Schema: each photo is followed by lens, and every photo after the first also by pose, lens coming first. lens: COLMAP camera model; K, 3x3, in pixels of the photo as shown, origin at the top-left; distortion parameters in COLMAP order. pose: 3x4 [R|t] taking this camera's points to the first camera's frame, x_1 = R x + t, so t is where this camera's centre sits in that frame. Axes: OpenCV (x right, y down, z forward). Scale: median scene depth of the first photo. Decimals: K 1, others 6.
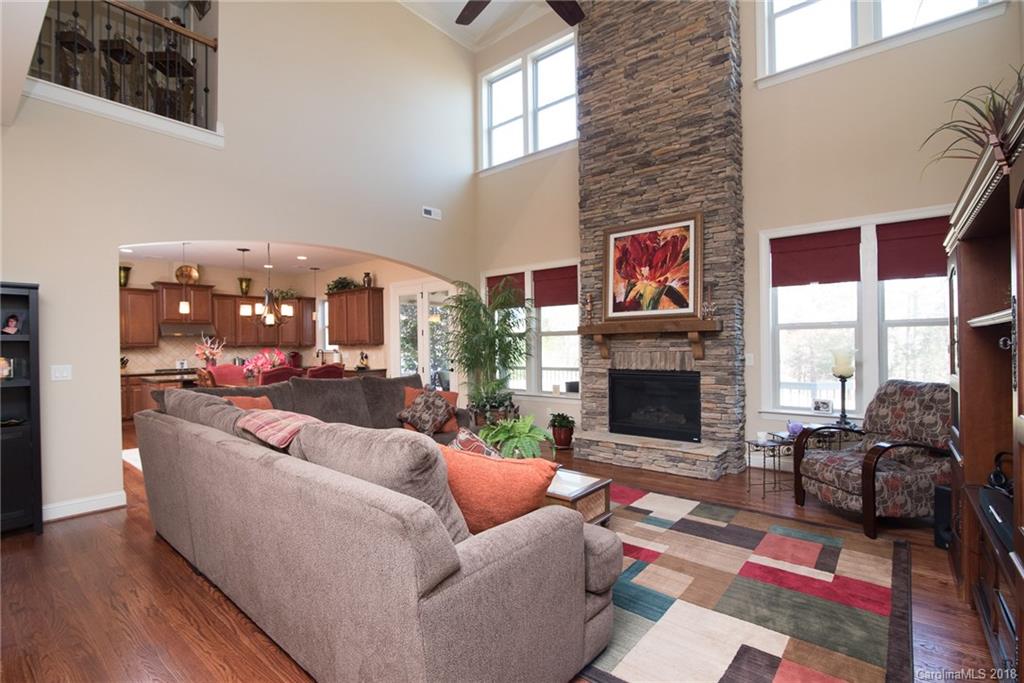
lens RADIAL K [[467.4, 0, 512.0], [0, 467.4, 341.5], [0, 0, 1]] dist [-0.013159, -0.000374]
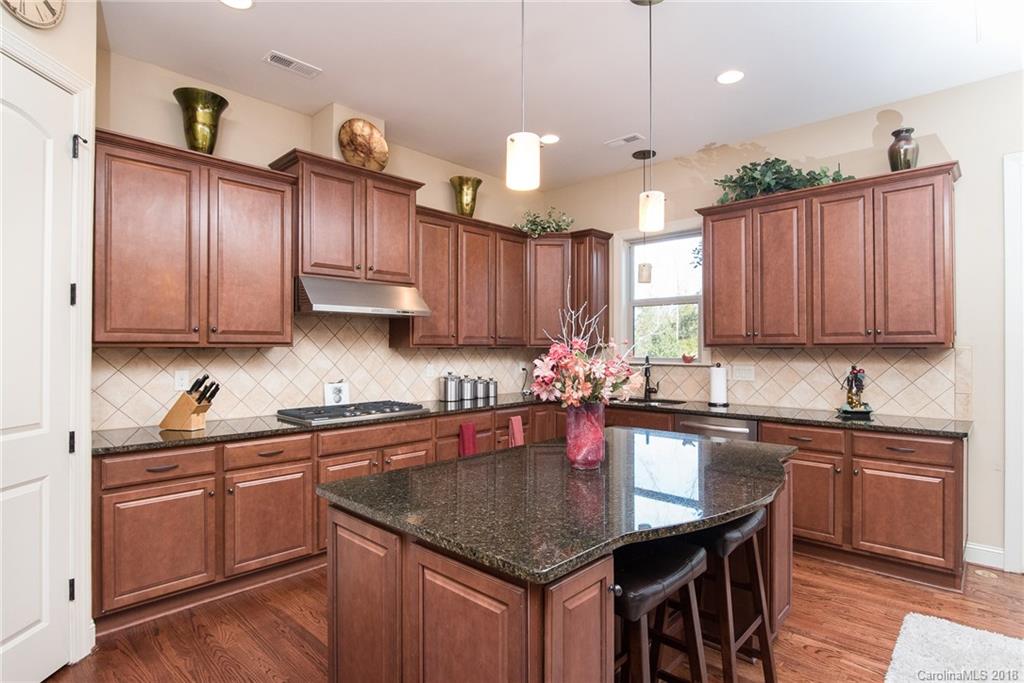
lens RADIAL K [[527.6, 0, 516.0], [0, 527.6, 343.7], [0, 0, 1]] dist [-0.001680, -0.001140]
pose [[0.997378, 0.011656, -0.071417, -0.952131], [-0.011968, 0.999921, -0.003954, 0.016544], [0.071365, 0.004799, 0.997439, 1.042925]]
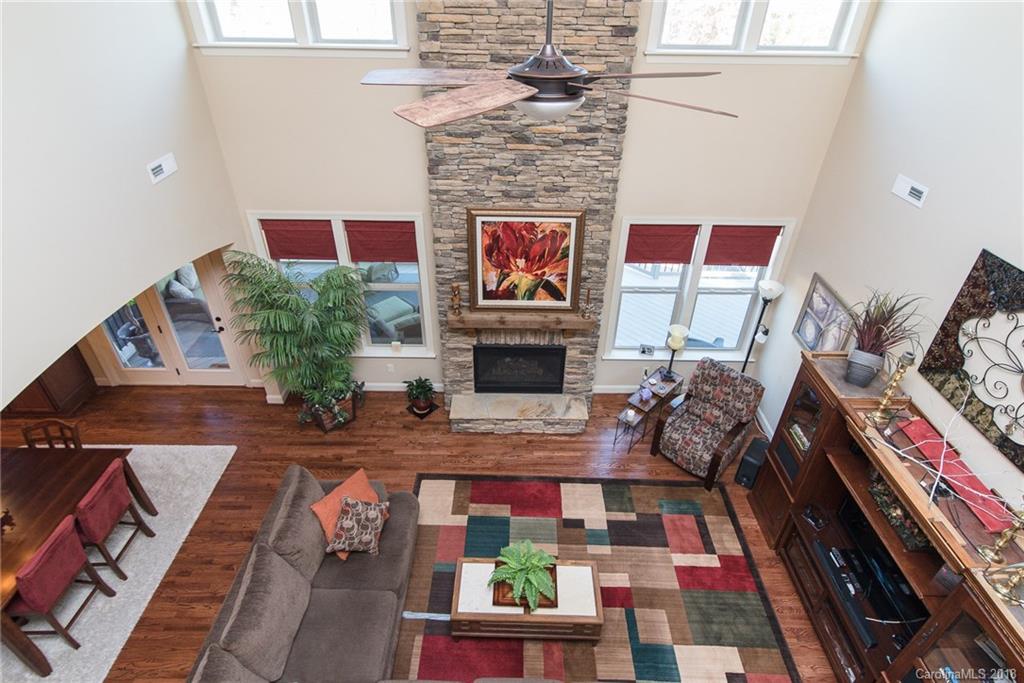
lens RADIAL K [[512.2, 0, 518.4], [0, 512.2, 307.3], [0, 0, 1]] dist [0.002647, -0.000235]
pose [[0.777188, -0.312956, 0.545928, -0.293561], [-0.026048, 0.850816, 0.524817, -0.601863], [-0.628729, -0.422102, 0.653092, 0.307072]]
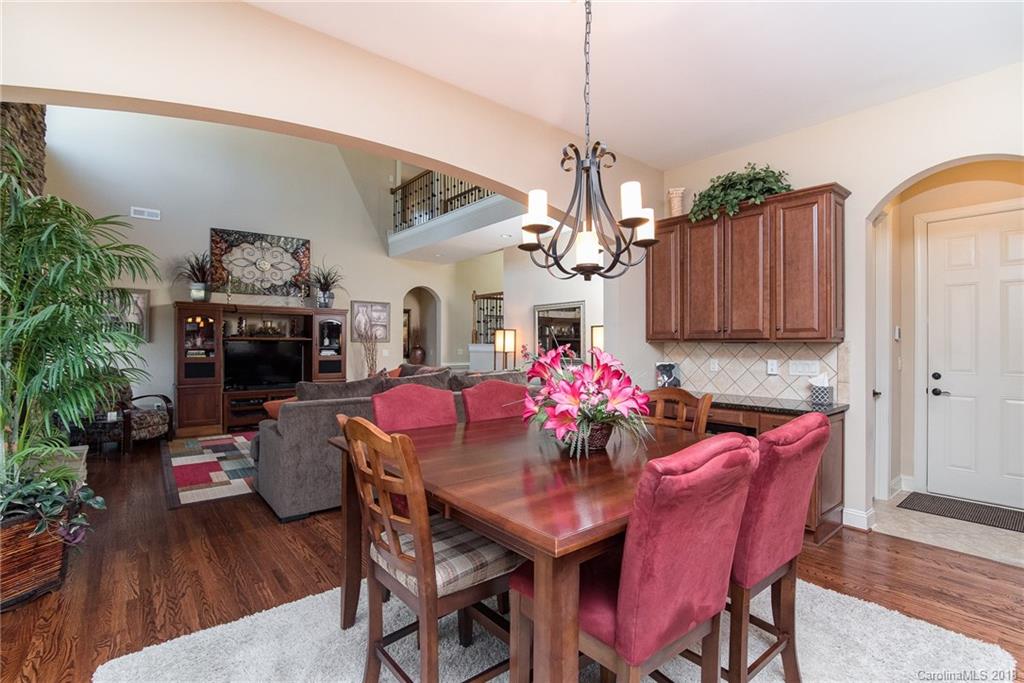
lens RADIAL K [[480.4, 0, 496.3], [0, 480.4, 344.2], [0, 0, 1]] dist [-0.022652, 0.000626]
pose [[-0.973765, 0.010972, 0.227293, -0.629730], [0.009906, 0.999934, -0.005830, 0.016490], [-0.227342, -0.003426, -0.973809, 1.577096]]
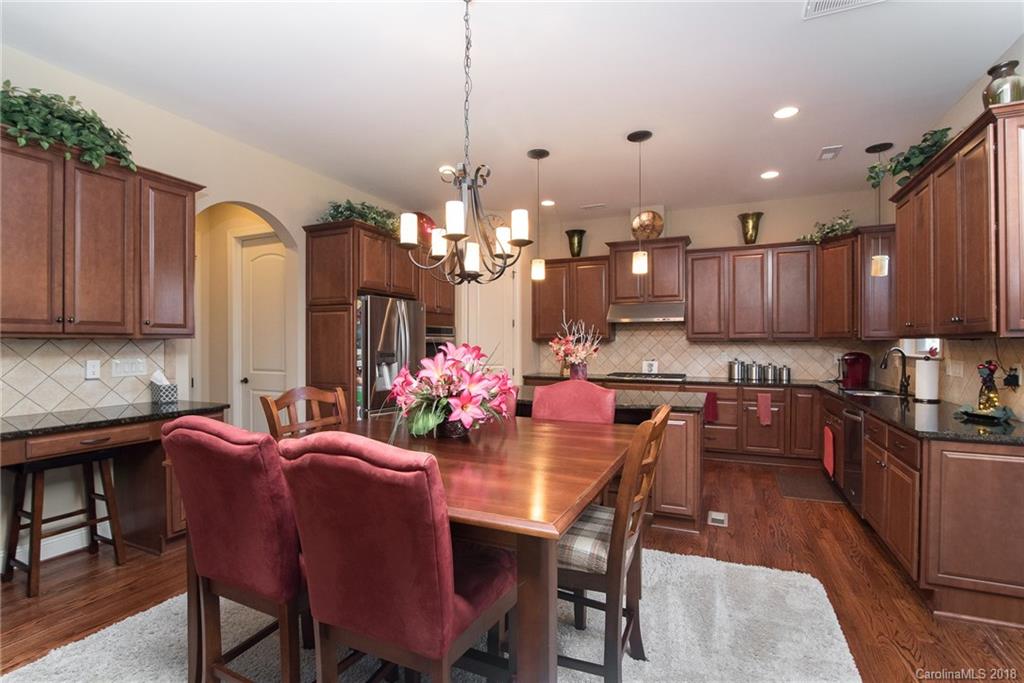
lens RADIAL K [[479.5, 0, 512.0], [0, 479.5, 341.5], [0, 0, 1]] dist [-0.001720, -0.000493]
pose [[0.254371, 0.010895, -0.967045, -0.202063], [-0.000119, 0.999937, 0.011234, 0.010982], [0.967107, -0.002742, 0.254356, 1.133369]]
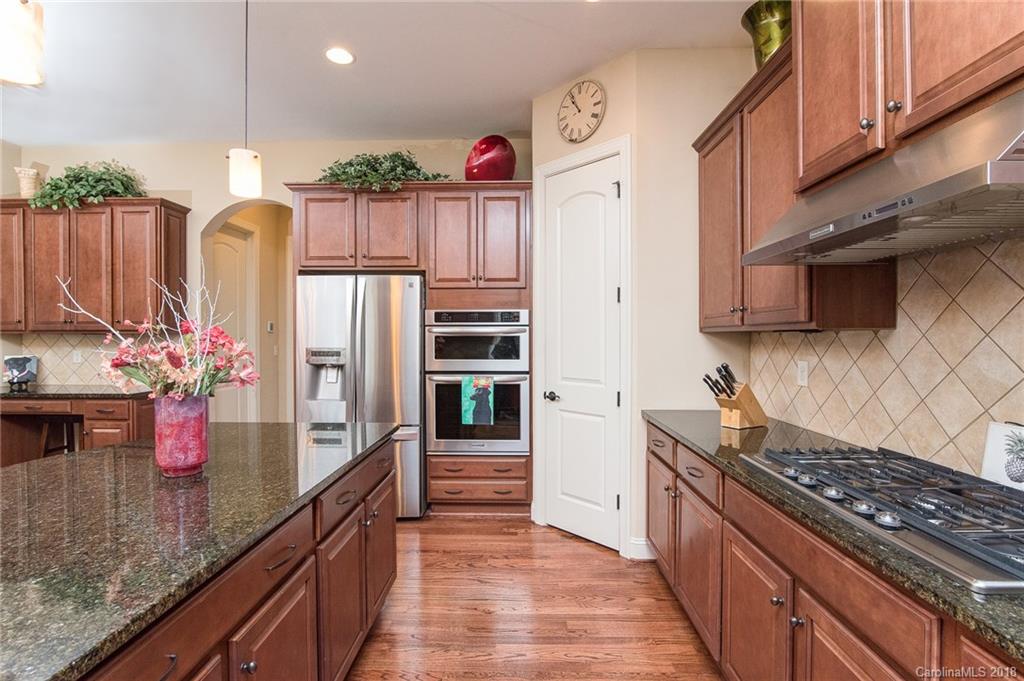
lens RADIAL K [[477.5, 0, 512.4], [0, 477.5, 341.9], [0, 0, 1]] dist [-0.016827, 0.000059]
pose [[-0.786496, 0.021589, -0.617217, -0.905109], [0.013175, 0.999748, 0.018181, 0.021384], [0.617454, 0.006168, -0.786583, 1.789812]]
